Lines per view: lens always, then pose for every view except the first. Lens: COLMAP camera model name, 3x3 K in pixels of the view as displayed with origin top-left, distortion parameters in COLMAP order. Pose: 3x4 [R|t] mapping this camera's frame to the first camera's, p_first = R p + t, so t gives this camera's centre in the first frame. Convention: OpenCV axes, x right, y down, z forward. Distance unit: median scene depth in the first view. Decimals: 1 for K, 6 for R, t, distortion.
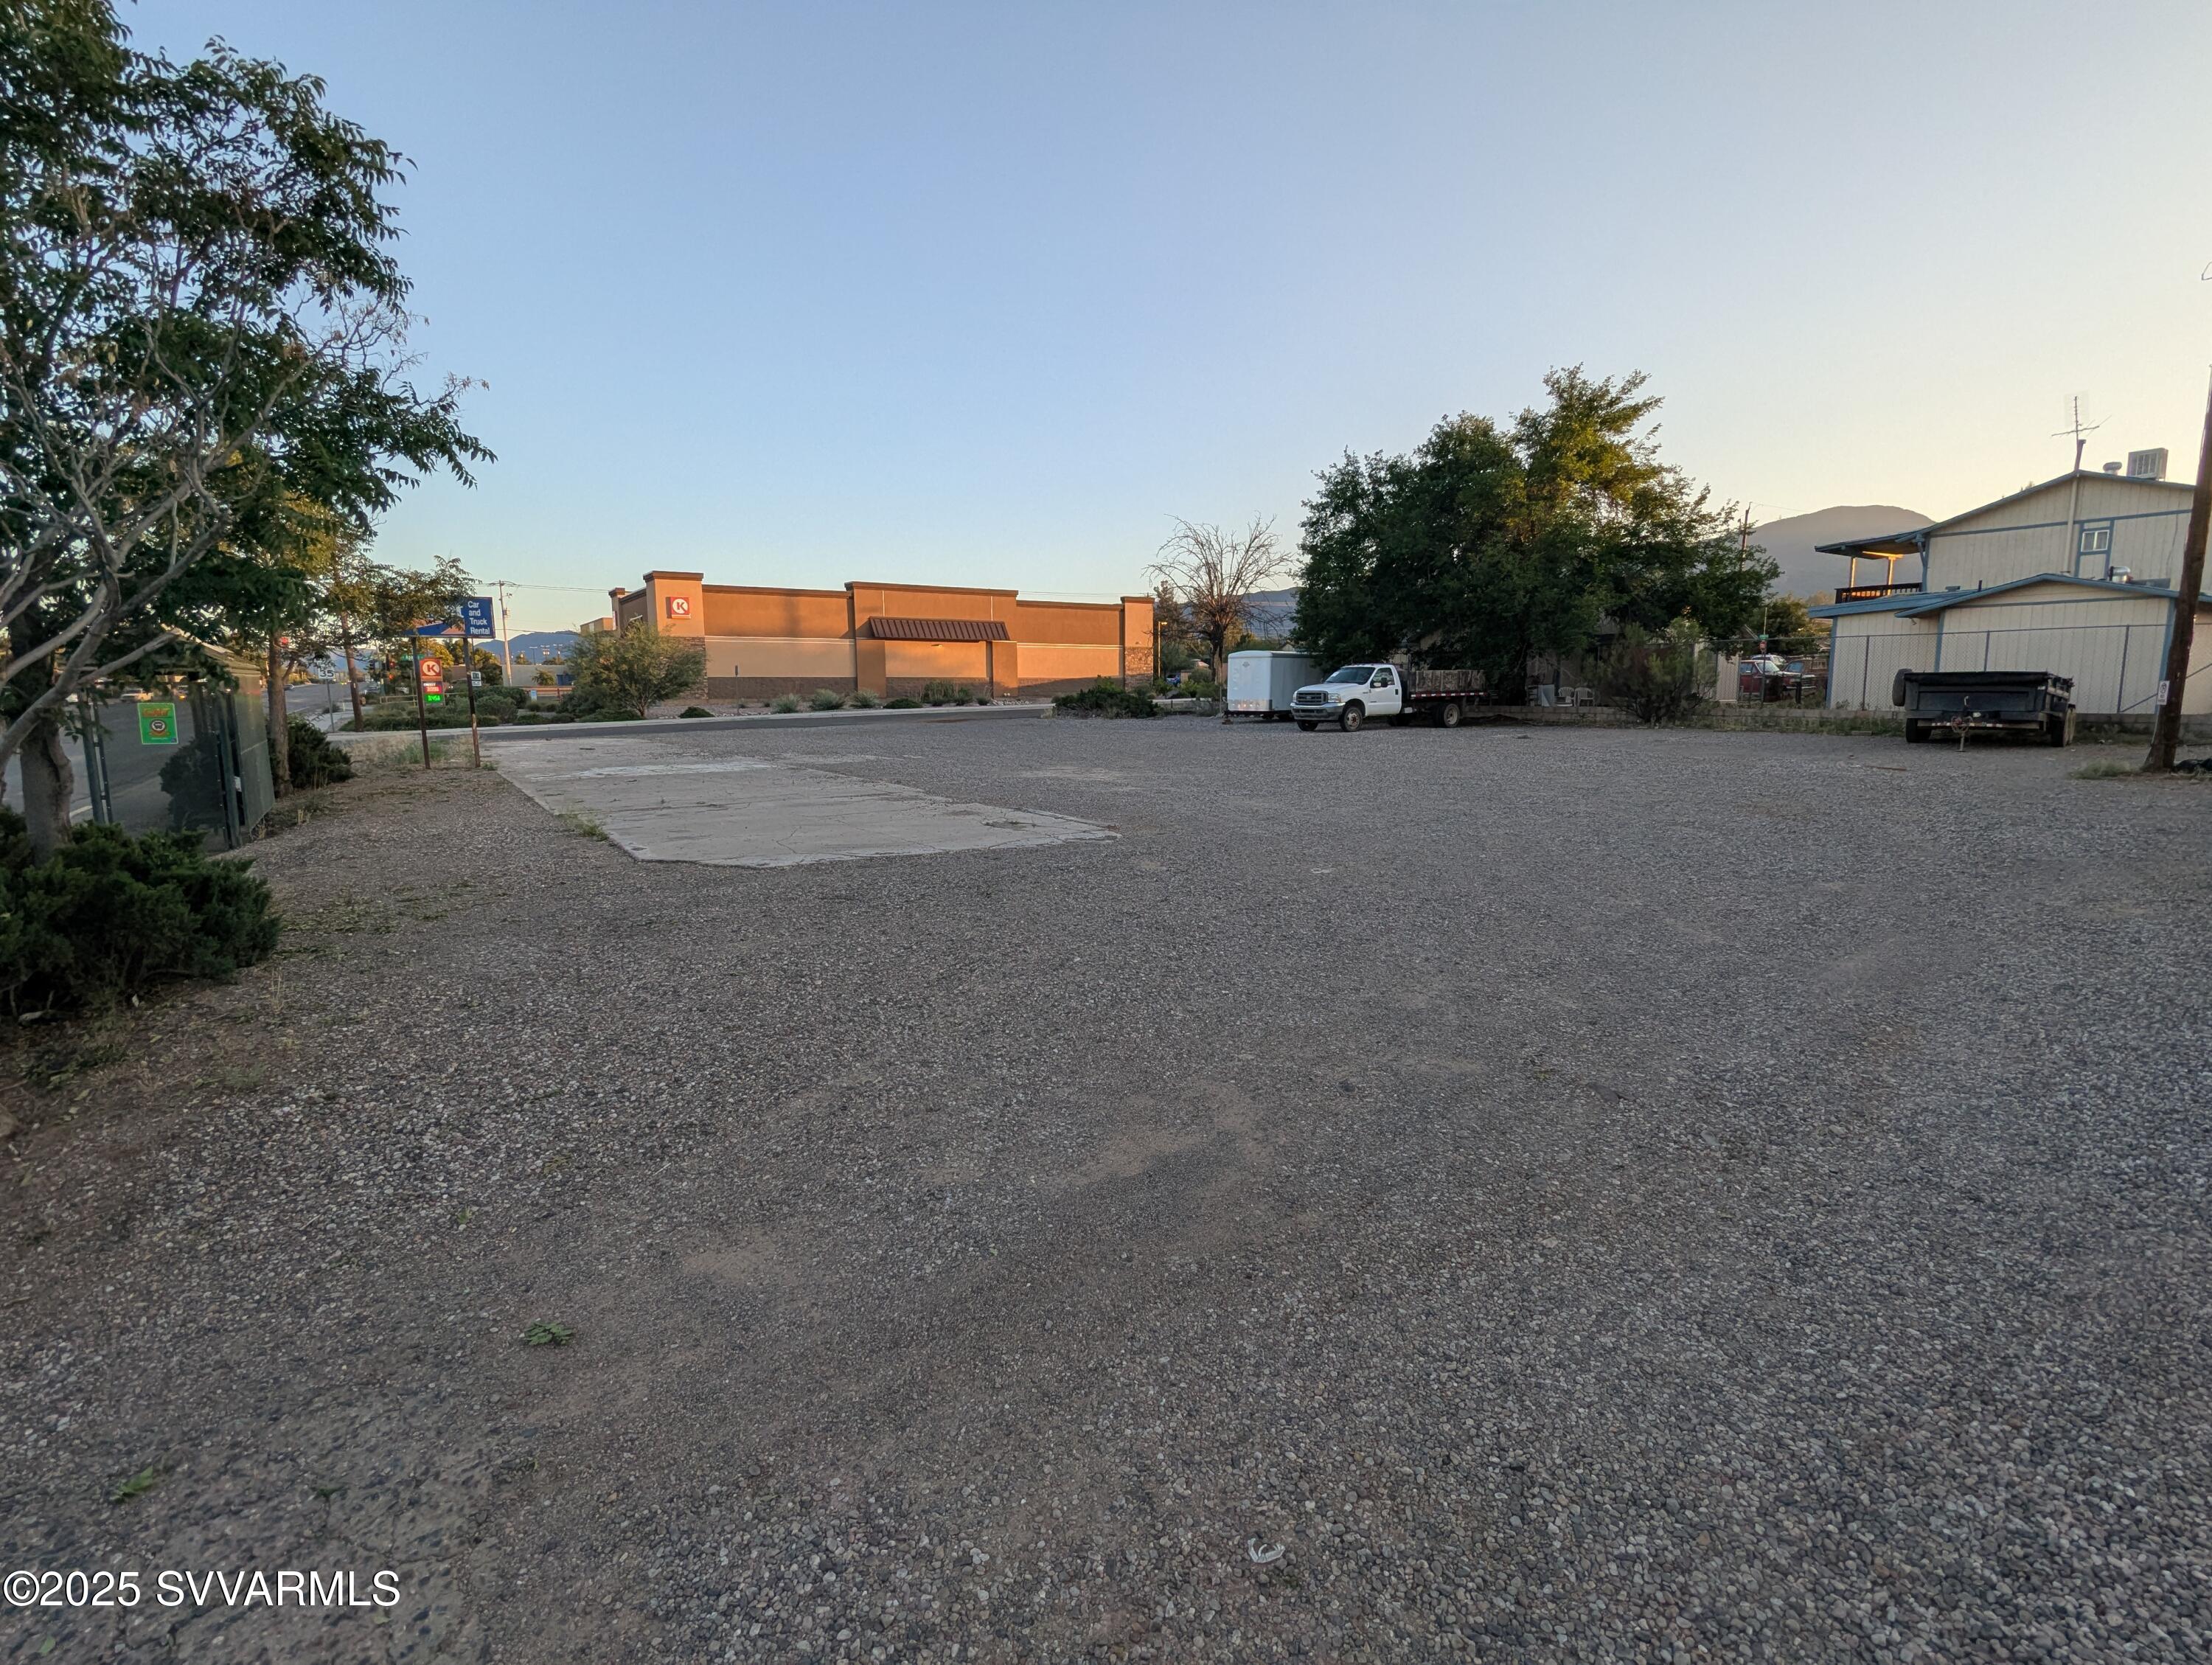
lens RADIAL K [[1045.2, 0, 1112.3], [0, 1045.2, 834.9], [0, 0, 1]] dist [-0.005589, 0.000751]
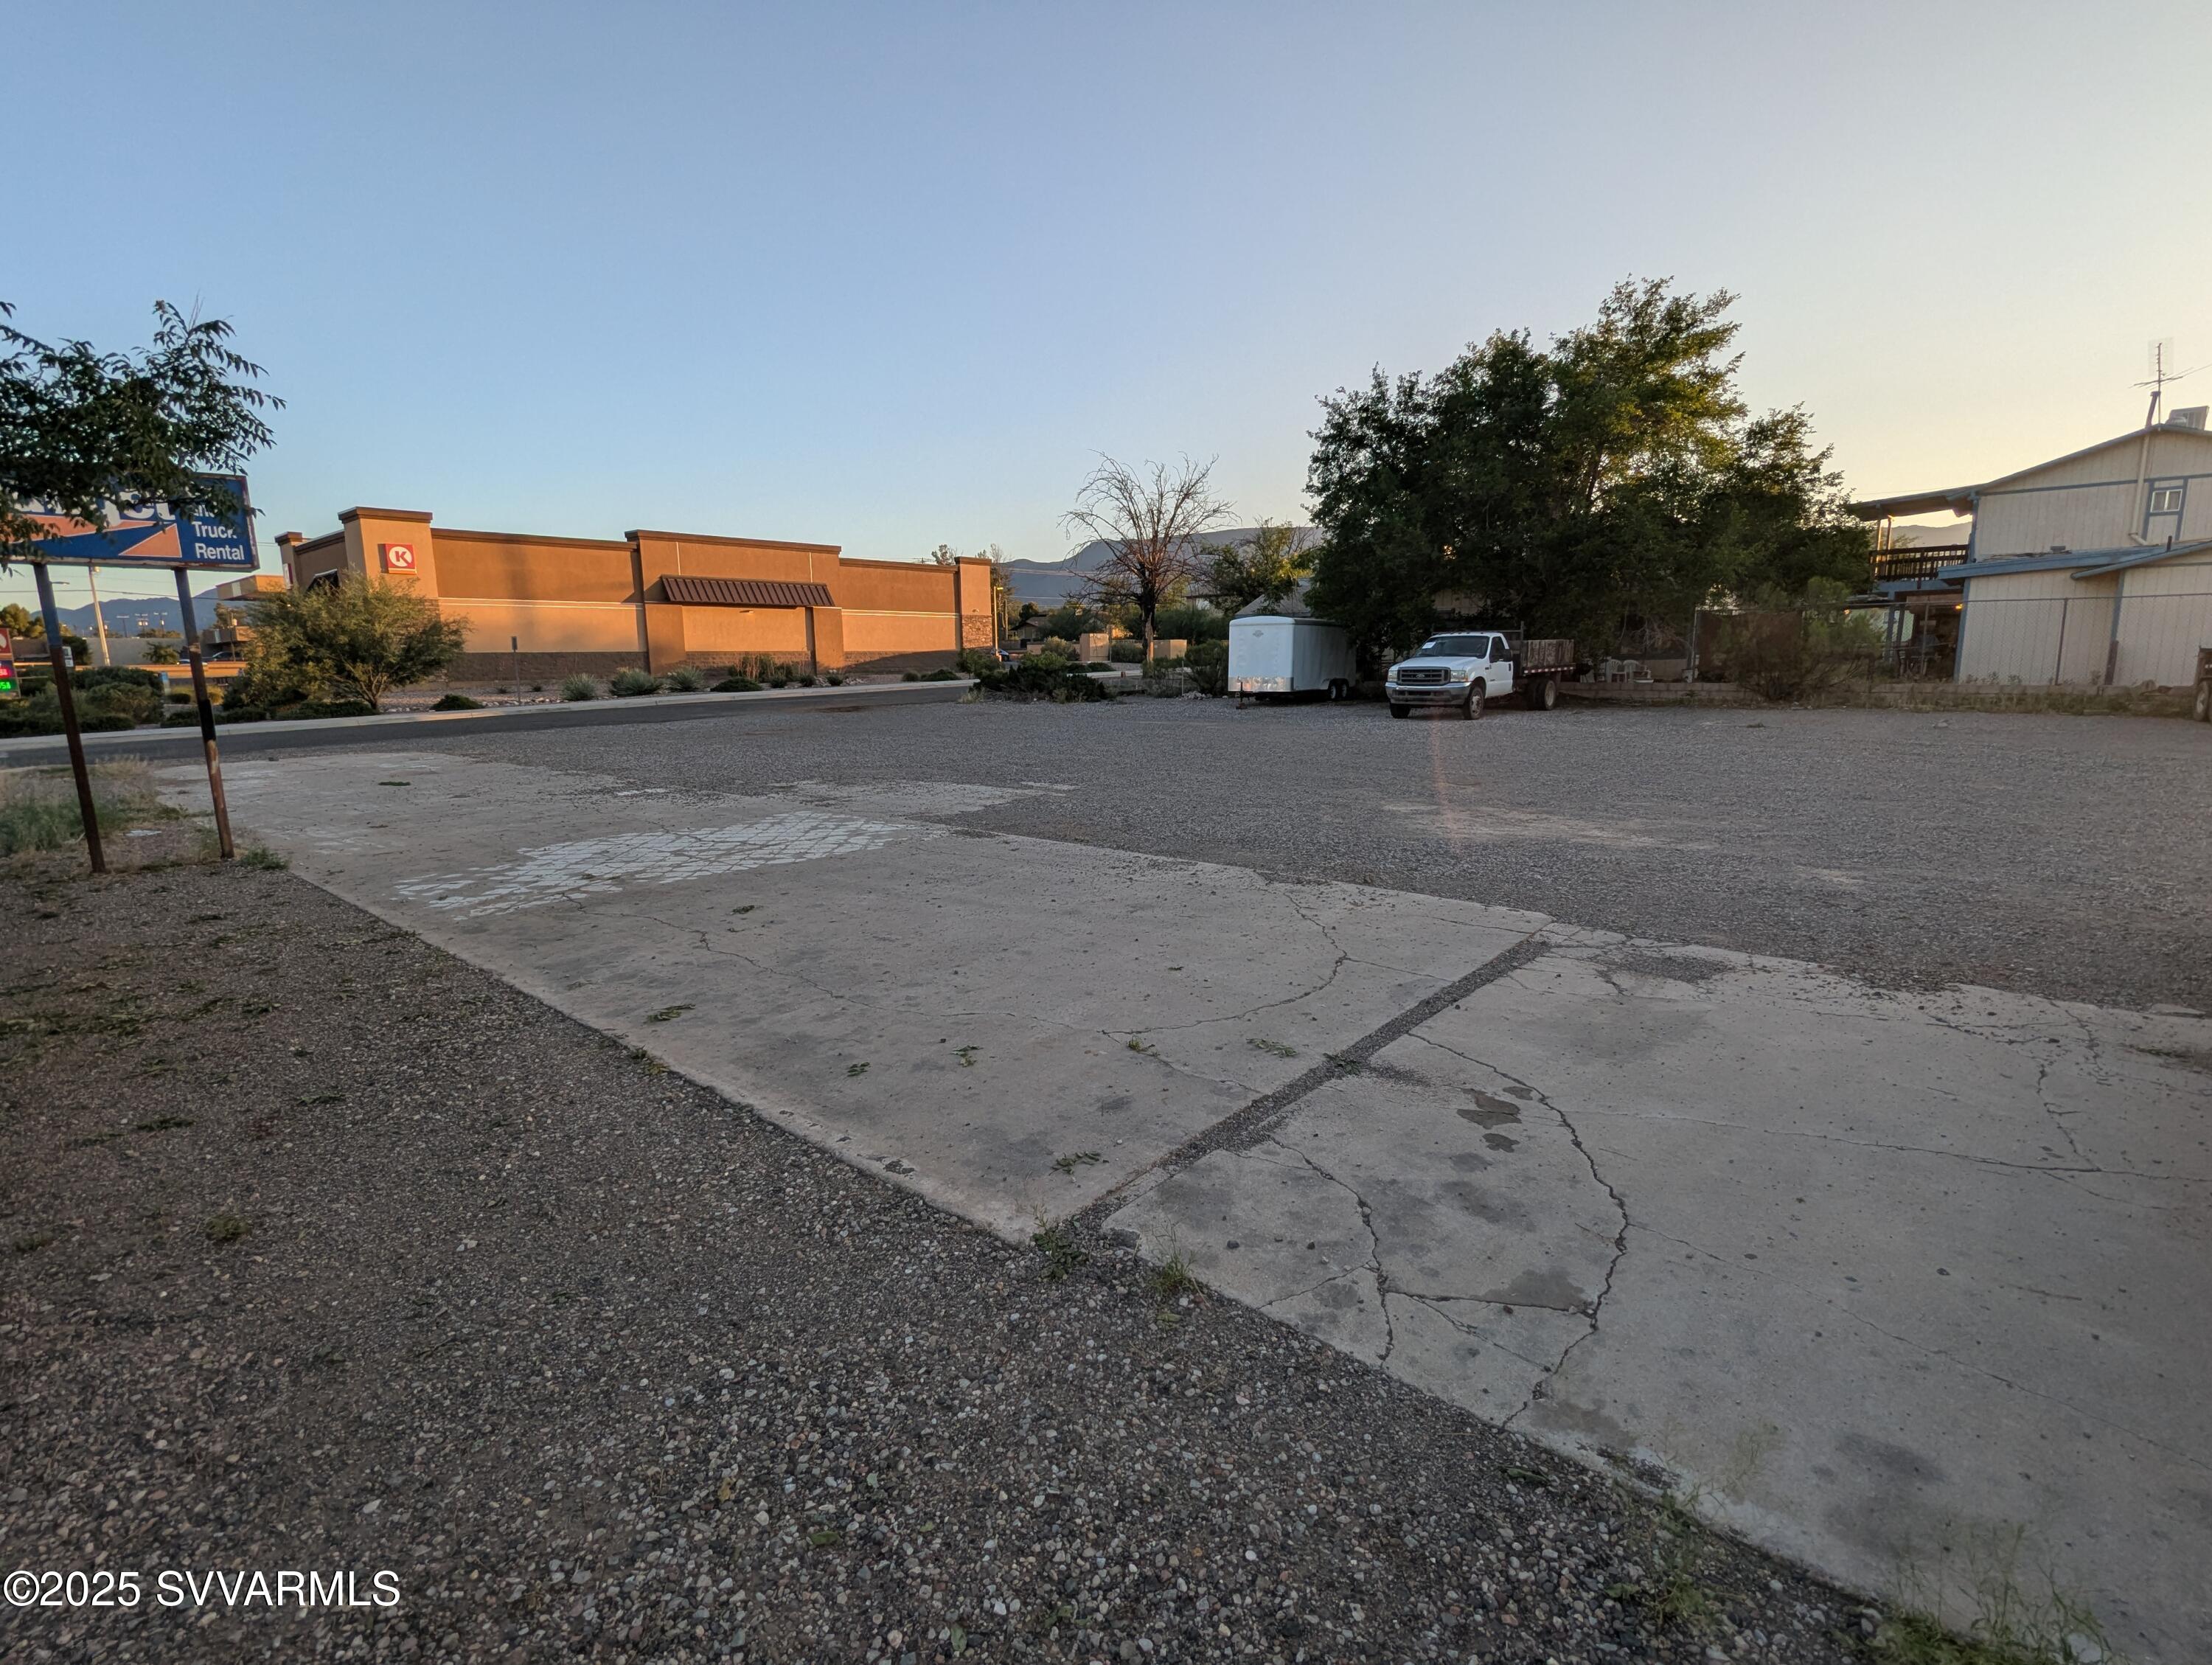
lens RADIAL K [[1045.2, 0, 1103.7], [0, 1045.2, 828.0], [0, 0, 1]] dist [-0.005589, 0.000751]
pose [[0.969140, -0.045665, 0.242245, -0.150160], [0.040838, 0.998855, 0.024911, -0.031569], [-0.243105, -0.014250, 0.969895, 0.202829]]
